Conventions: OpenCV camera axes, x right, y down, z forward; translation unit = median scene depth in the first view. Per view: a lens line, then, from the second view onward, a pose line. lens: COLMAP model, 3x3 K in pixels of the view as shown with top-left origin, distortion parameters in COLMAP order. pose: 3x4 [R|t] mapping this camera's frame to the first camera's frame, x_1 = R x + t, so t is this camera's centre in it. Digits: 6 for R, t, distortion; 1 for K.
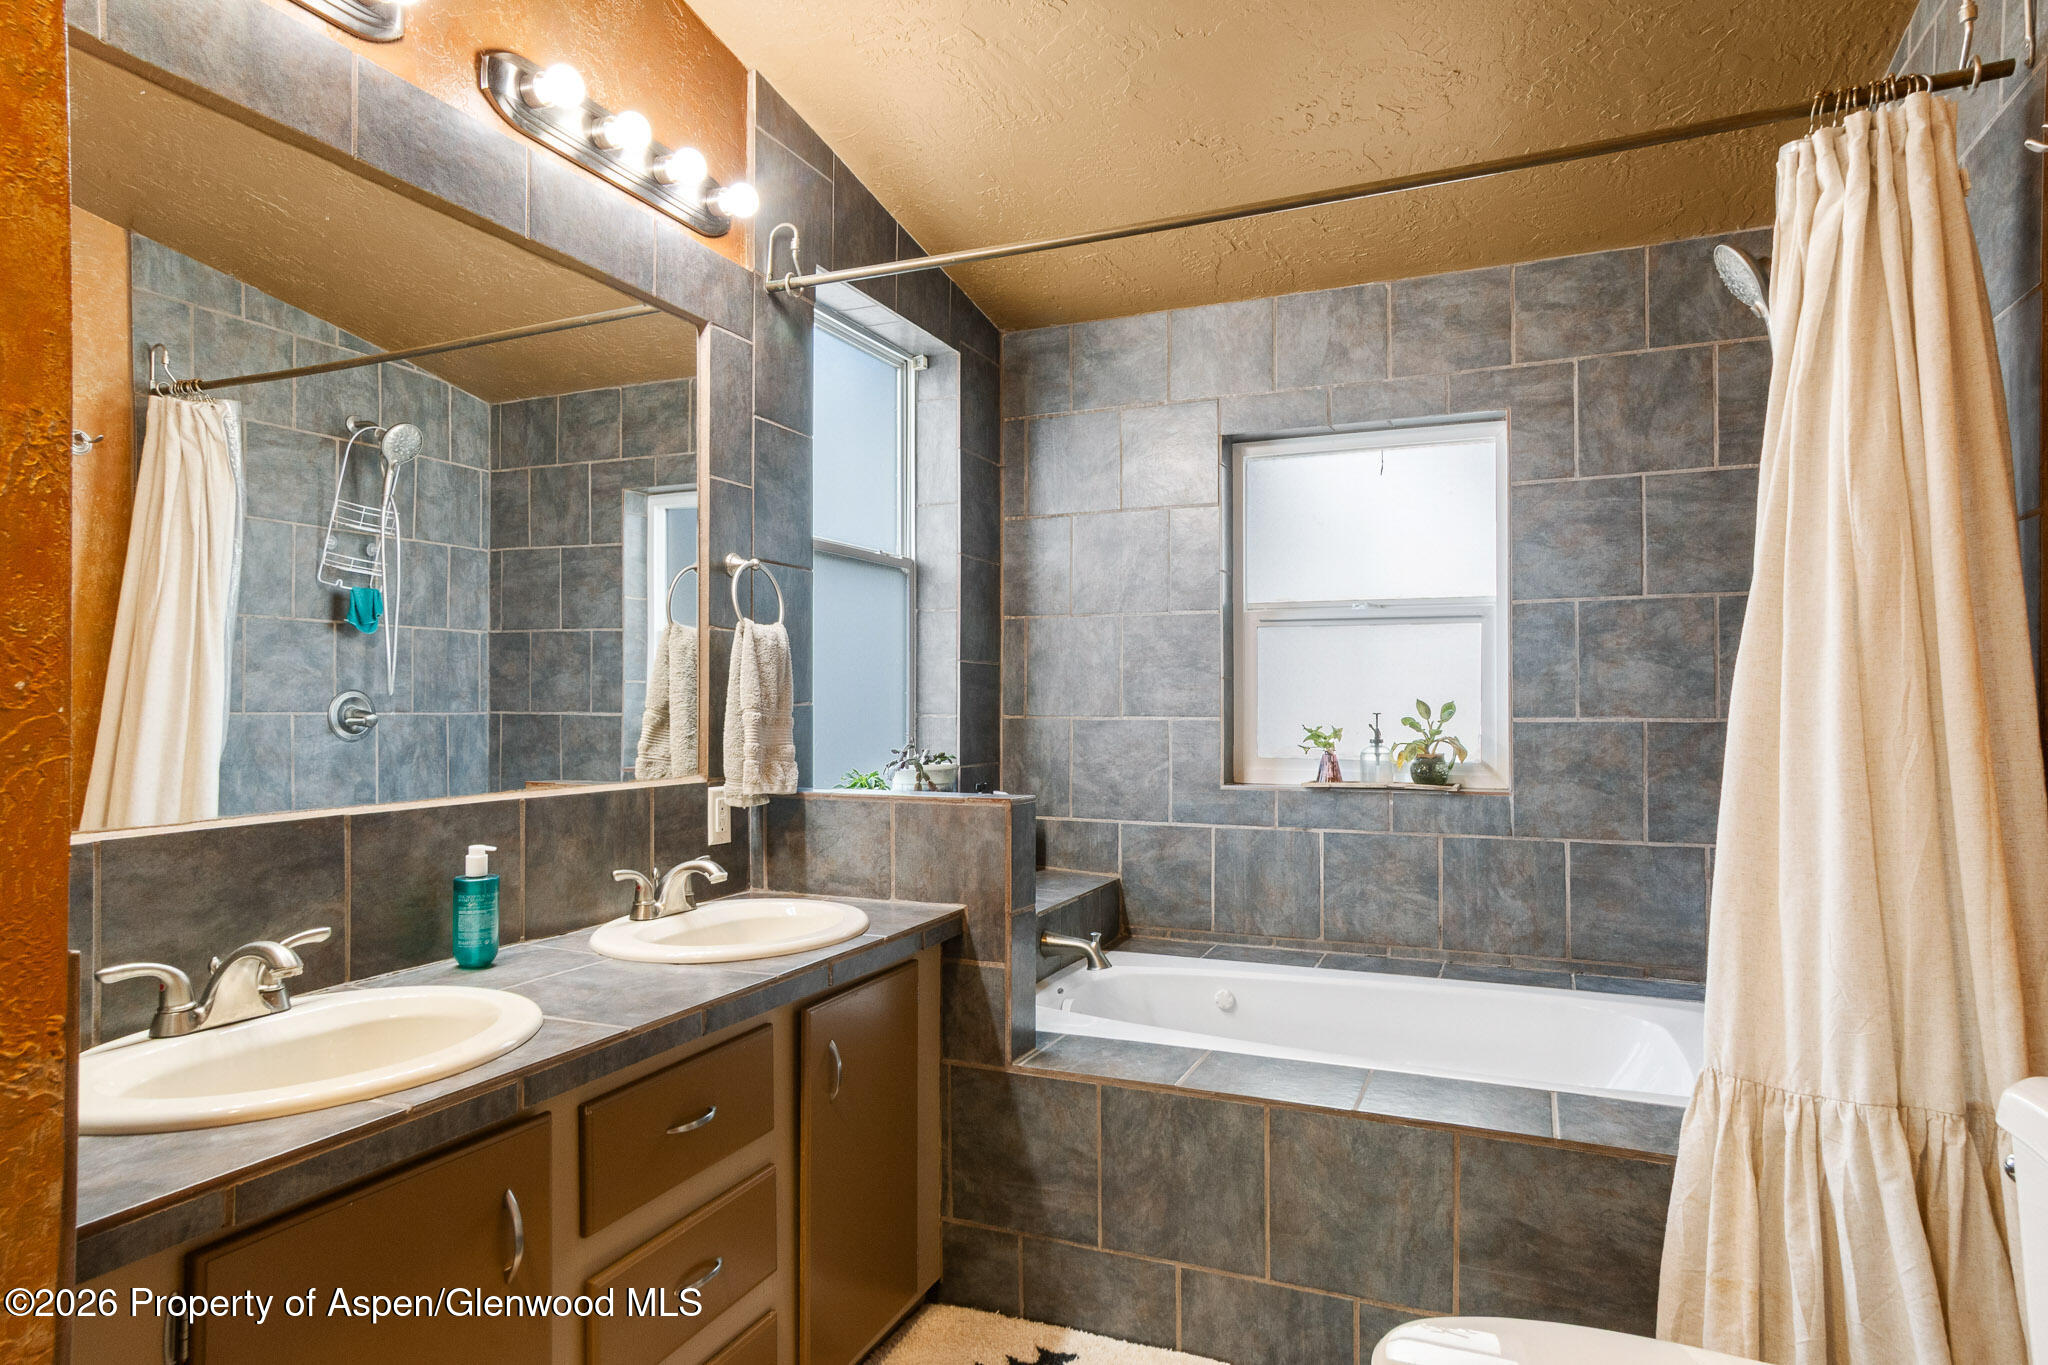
lens RADIAL K [[1153.8, 0, 1025.0], [0, 1153.8, 701.6], [0, 0, 1]] dist [0.000332, 0.004133]
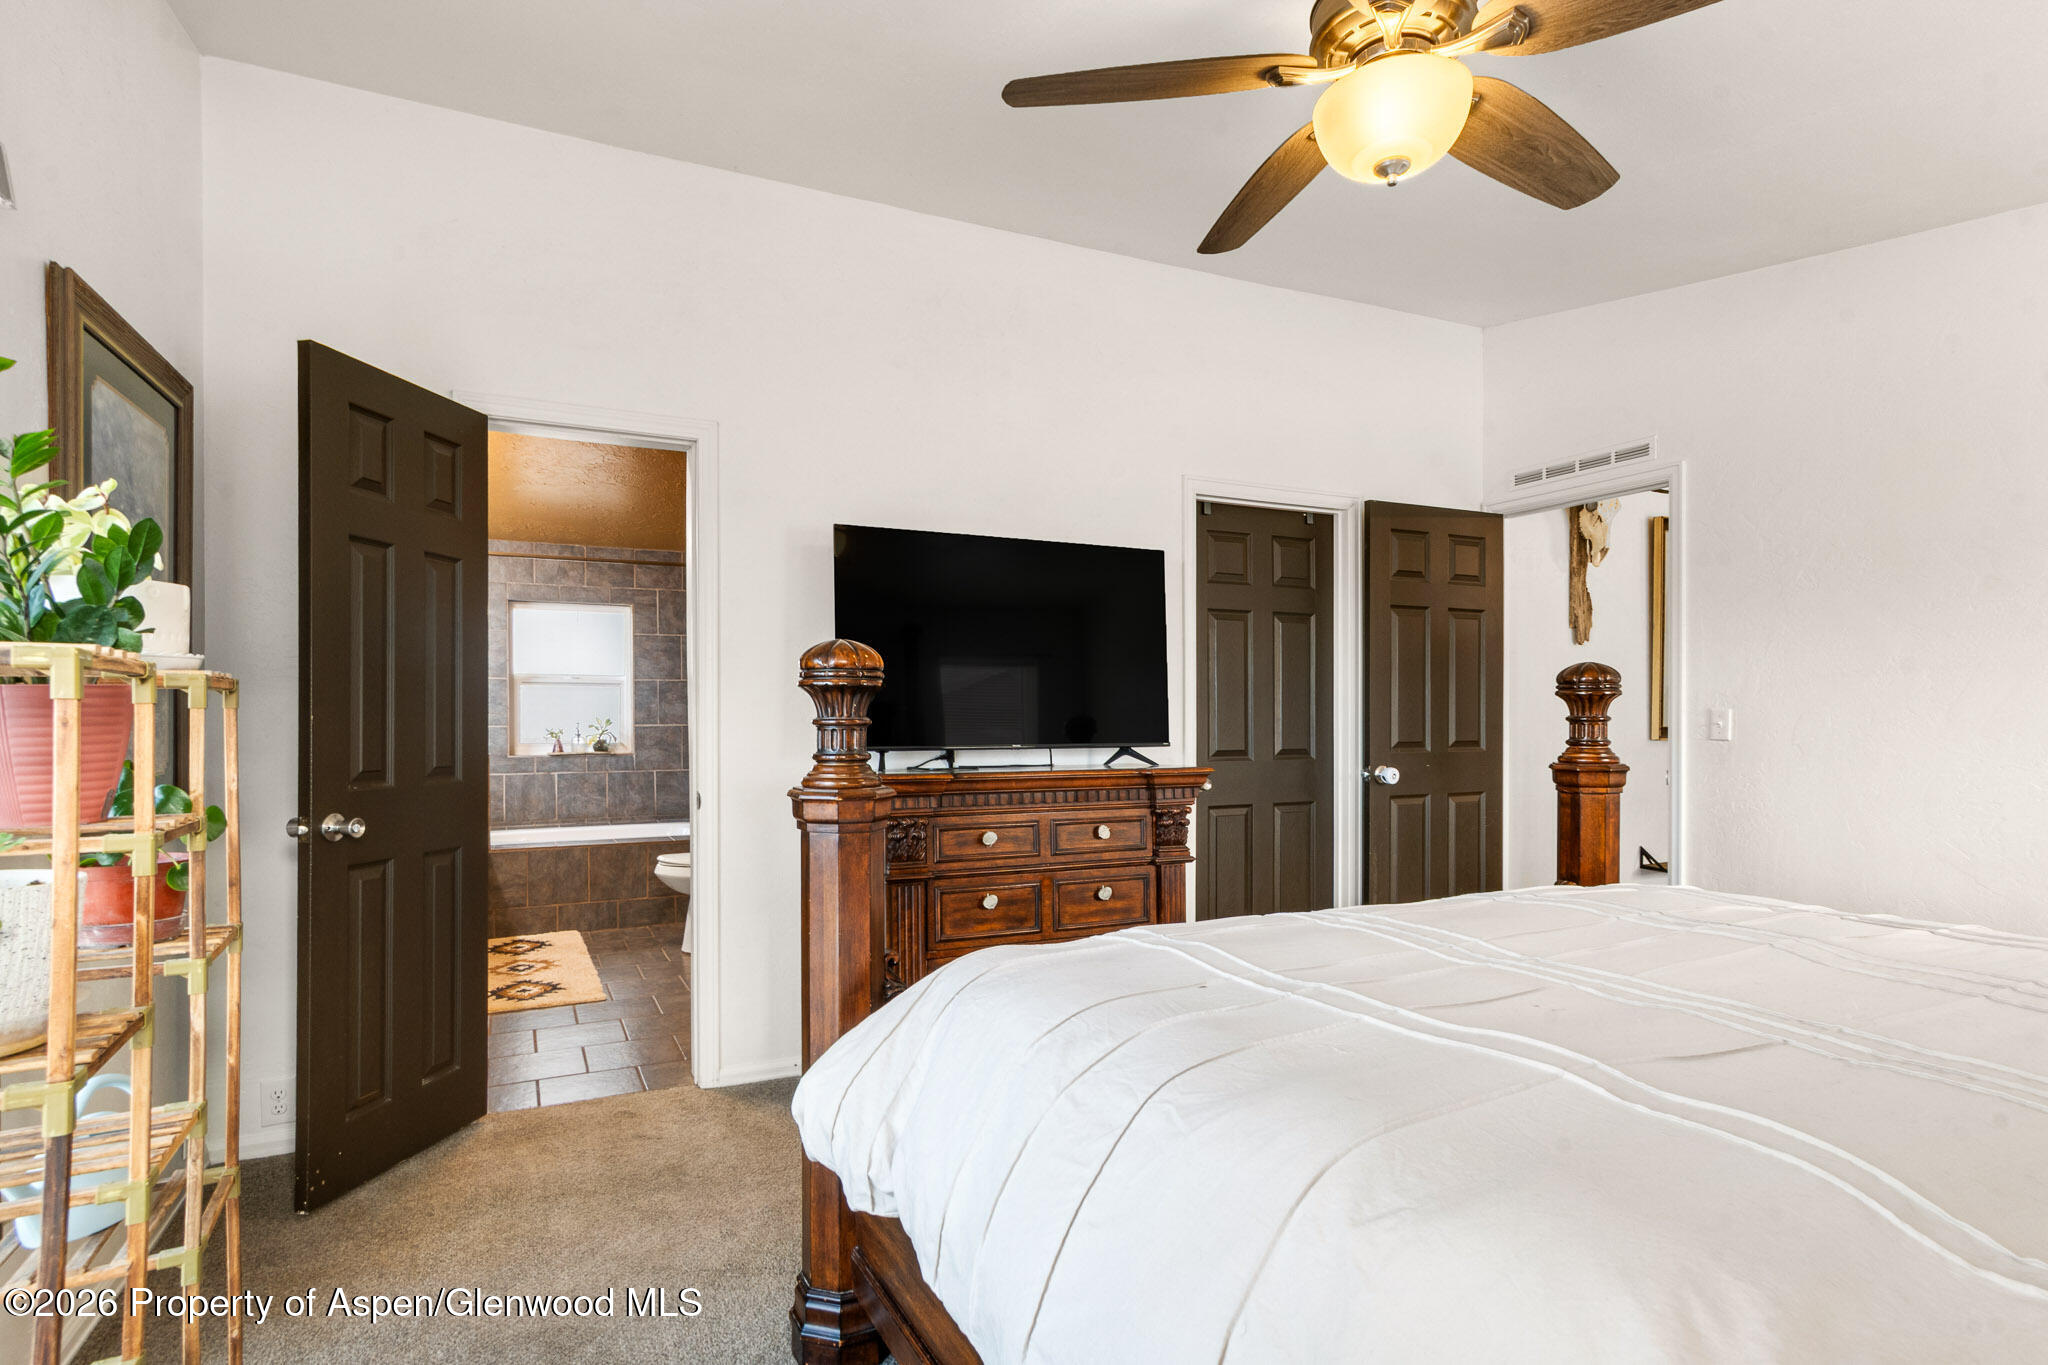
lens RADIAL K [[1070.3, 0, 1017.7], [0, 1070.3, 726.5], [0, 0, 1]] dist [0.005054, 0.002003]
pose [[0.650225, -0.009807, 0.759678, -0.881346], [-0.003366, 0.999870, 0.015789, -0.023491], [-0.759734, -0.012823, 0.650108, -1.268283]]
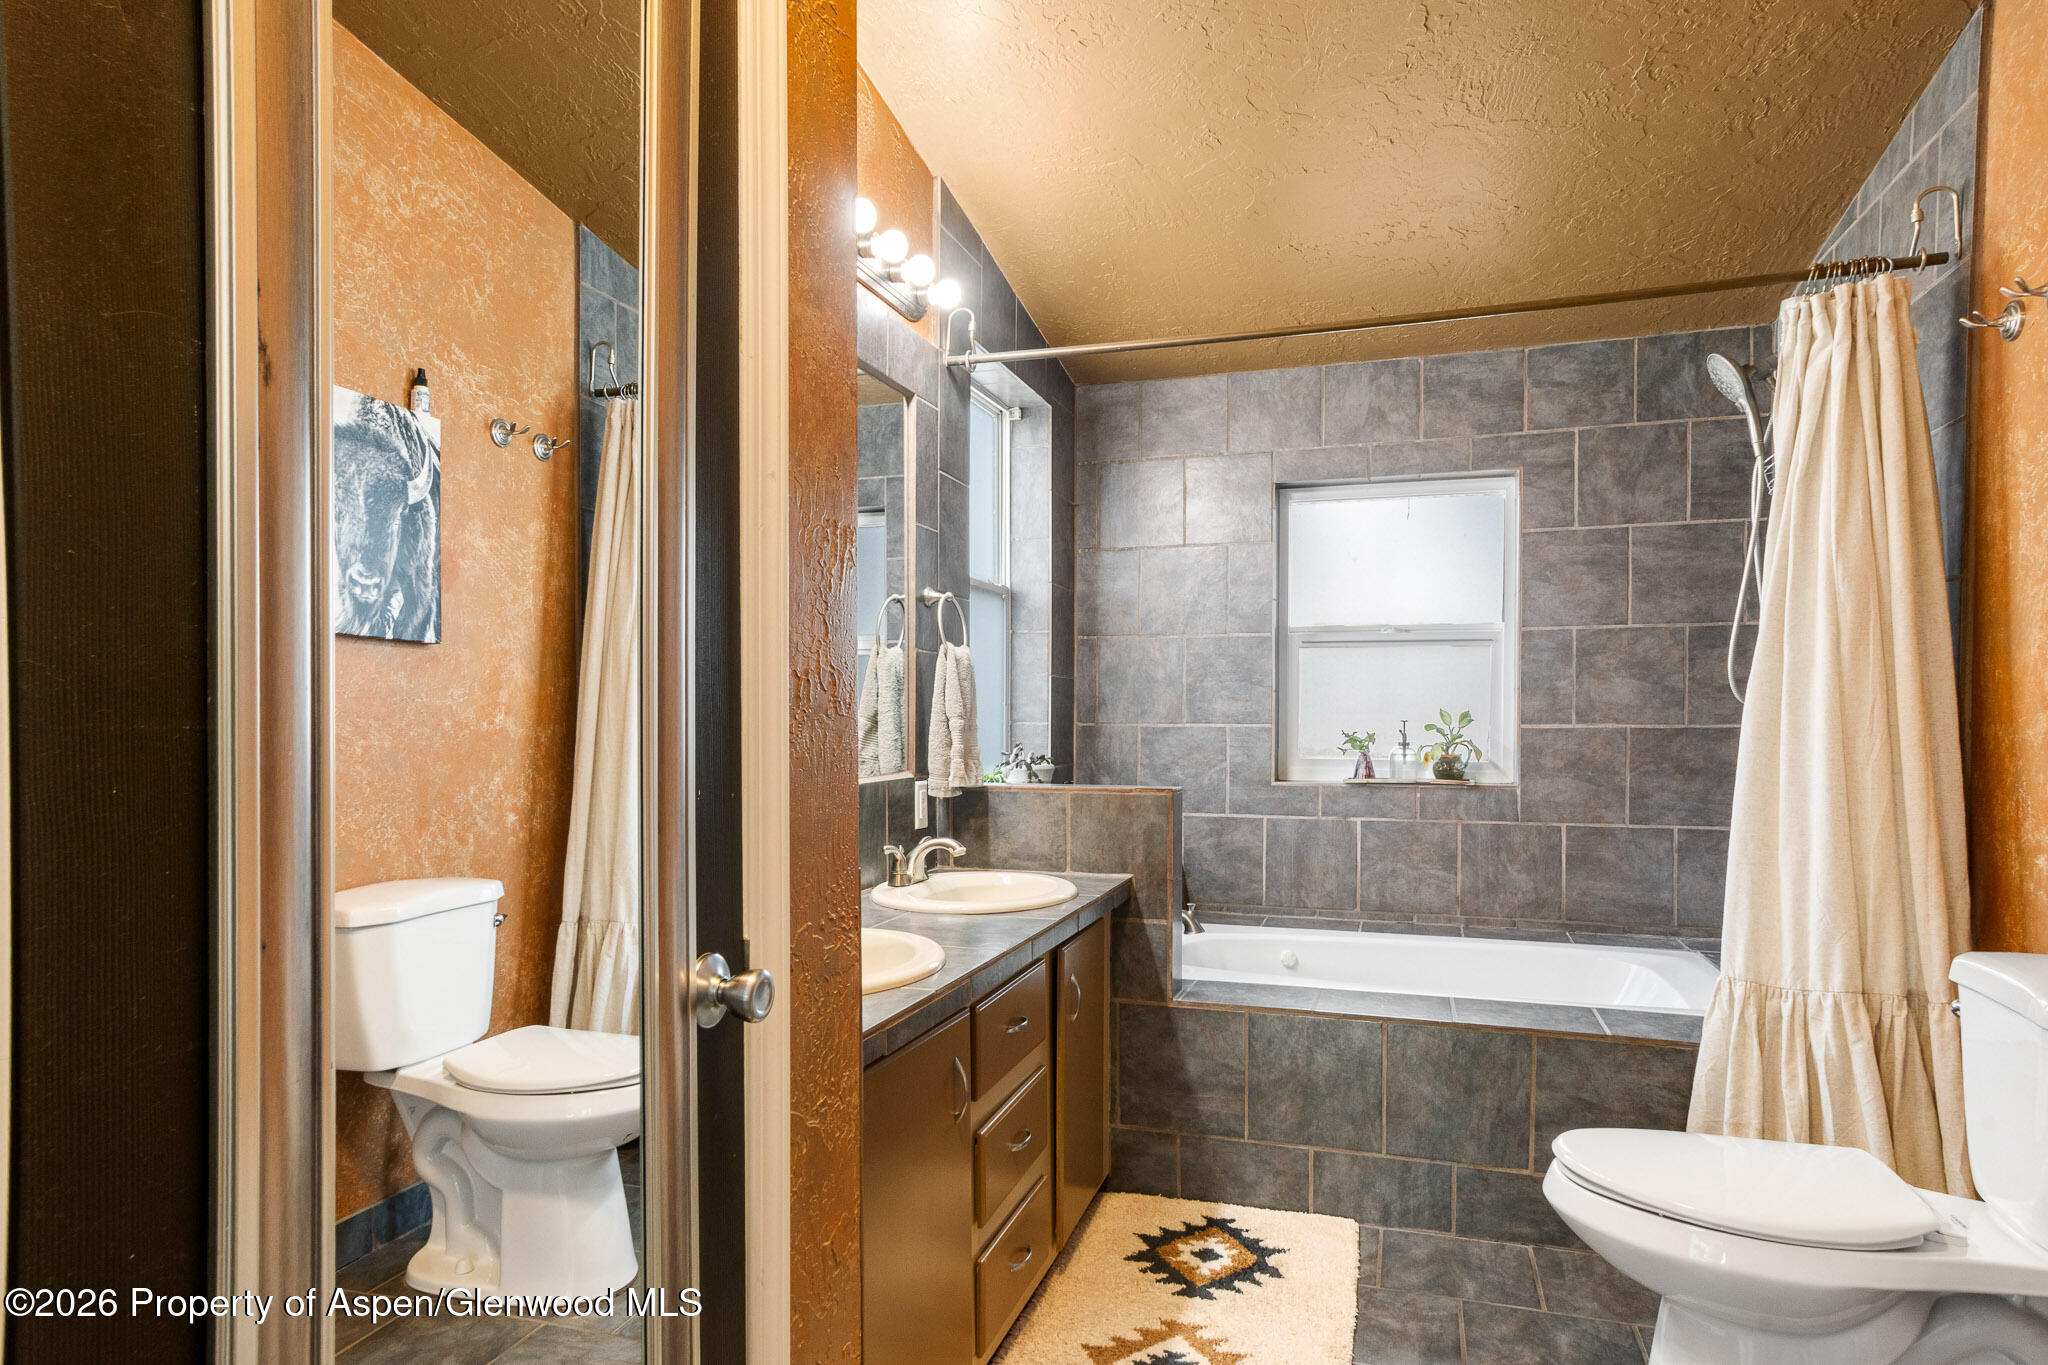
lens RADIAL K [[1156.8, 0, 1018.3], [0, 1156.8, 746.6], [0, 0, 1]] dist [0.002368, -0.001756]
pose [[0.996295, -0.001979, 0.085978, -0.218391], [-0.000676, 0.999524, 0.030841, 0.000096], [-0.085998, -0.030785, 0.995820, -0.176175]]
